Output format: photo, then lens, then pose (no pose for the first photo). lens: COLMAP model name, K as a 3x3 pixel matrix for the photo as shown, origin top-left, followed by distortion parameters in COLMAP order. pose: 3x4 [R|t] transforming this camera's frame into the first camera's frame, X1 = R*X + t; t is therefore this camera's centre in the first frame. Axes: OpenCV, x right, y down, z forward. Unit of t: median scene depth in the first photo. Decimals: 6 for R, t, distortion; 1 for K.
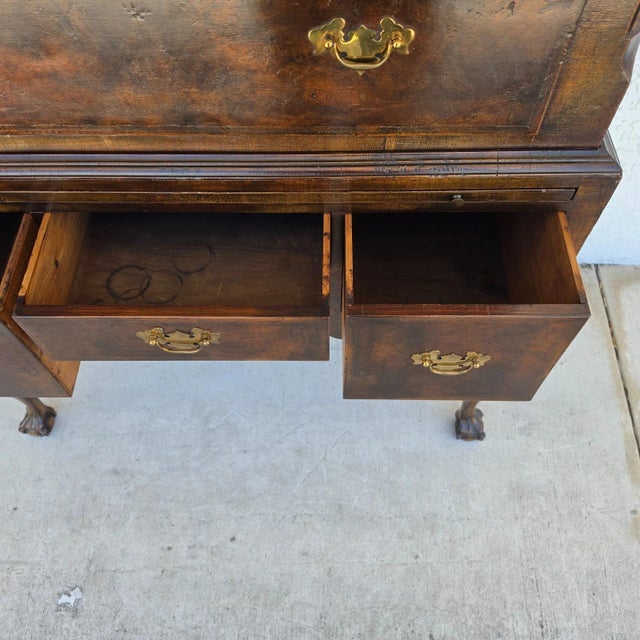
lens RADIAL K [[586.2, 0, 316.9], [0, 586.2, 321.2], [0, 0, 1]] dist [0.108770, -0.205330]
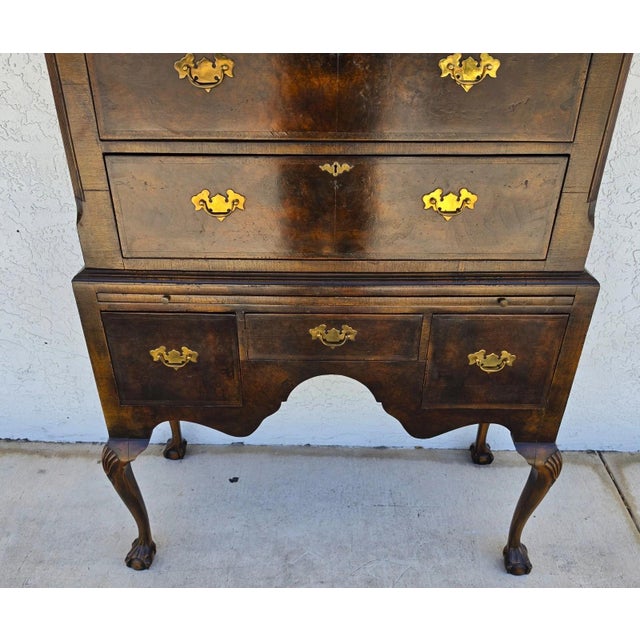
lens RADIAL K [[597.2, 0, 318.9], [0, 597.2, 370.5], [0, 0, 1]] dist [0.119796, -0.239812]
pose [[0.999781, 0.014388, 0.015209, -0.157037], [-0.006325, 0.900063, -0.435713, 0.373332], [-0.019959, 0.435521, 0.899957, -0.224761]]
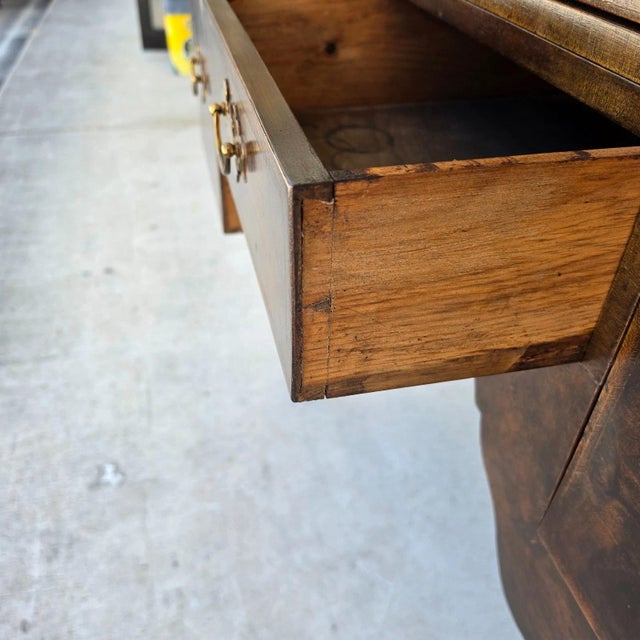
lens RADIAL K [[600.7, 0, 317.4], [0, 600.7, 324.7], [0, 0, 1]] dist [0.125206, -0.249962]
pose [[0.243545, 0.617855, -0.747624, 0.155722], [-0.847762, 0.510066, 0.145366, -0.013850], [0.471153, 0.598404, 0.648018, 0.416753]]
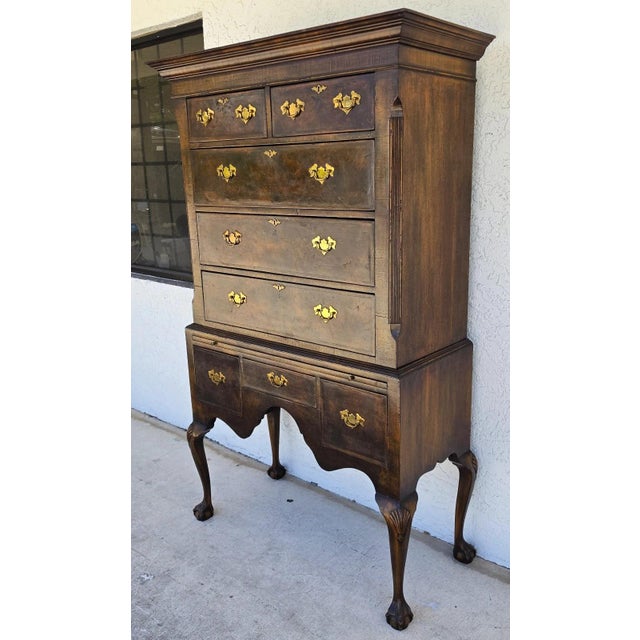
lens RADIAL K [[616.3, 0, 341.0], [0, 616.3, 319.4], [0, 0, 1]] dist [0.139309, -0.263971]
pose [[0.777655, 0.151350, -0.610202, 0.976851], [-0.533855, 0.671587, -0.513781, 0.556698], [0.332043, 0.725303, 0.603061, -0.454058]]
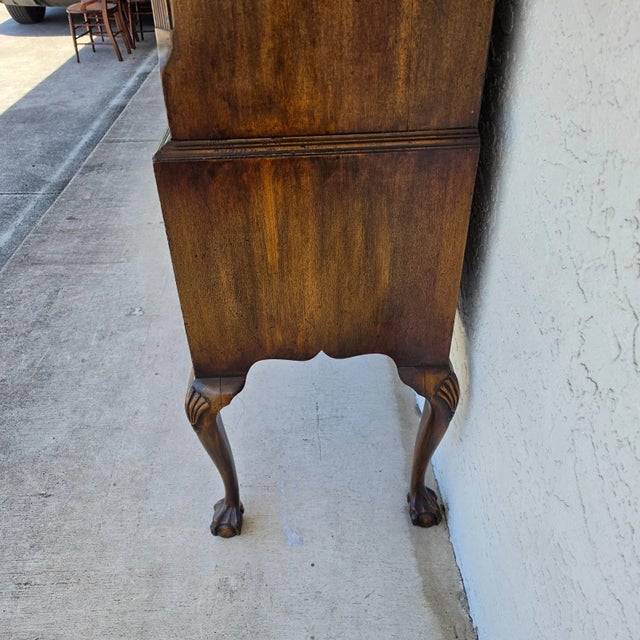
lens RADIAL K [[600.7, 0, 317.4], [0, 600.7, 324.7], [0, 0, 1]] dist [0.125206, -0.249962]
pose [[0.056998, 0.599776, -0.798135, 0.877257], [-0.844361, 0.455540, 0.282027, -0.365844], [0.532735, 0.657839, 0.532392, 0.374810]]
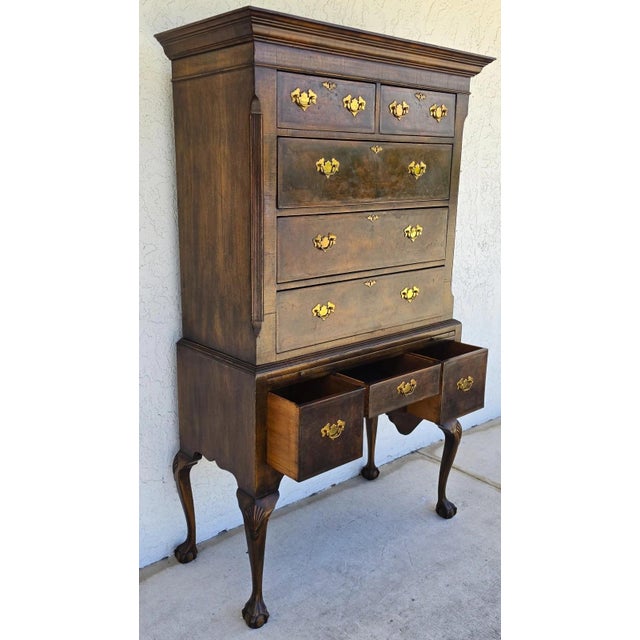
lens RADIAL K [[626.6, 0, 293.4], [0, 626.6, 323.0], [0, 0, 1]] dist [0.076489, -0.020331]
pose [[0.748889, -0.133628, 0.649083, -1.330649], [0.557747, 0.656051, -0.508445, 0.547552], [-0.357889, 0.742793, 0.565840, -0.375570]]
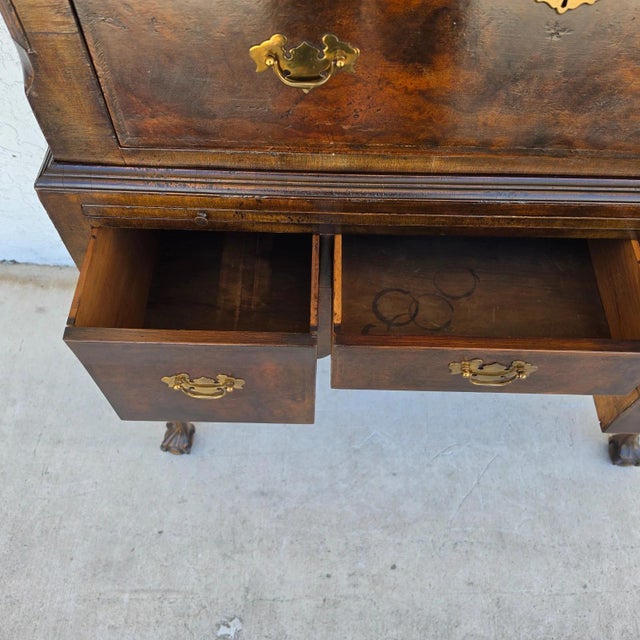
lens RADIAL K [[589.5, 0, 320.1], [0, 589.5, 316.7], [0, 0, 1]] dist [0.088706, -0.172299]
pose [[0.999541, 0.018569, 0.023939, -0.281062], [-0.018208, 0.999719, -0.015201, -0.020085], [-0.024215, 0.014758, 0.999598, 0.032058]]
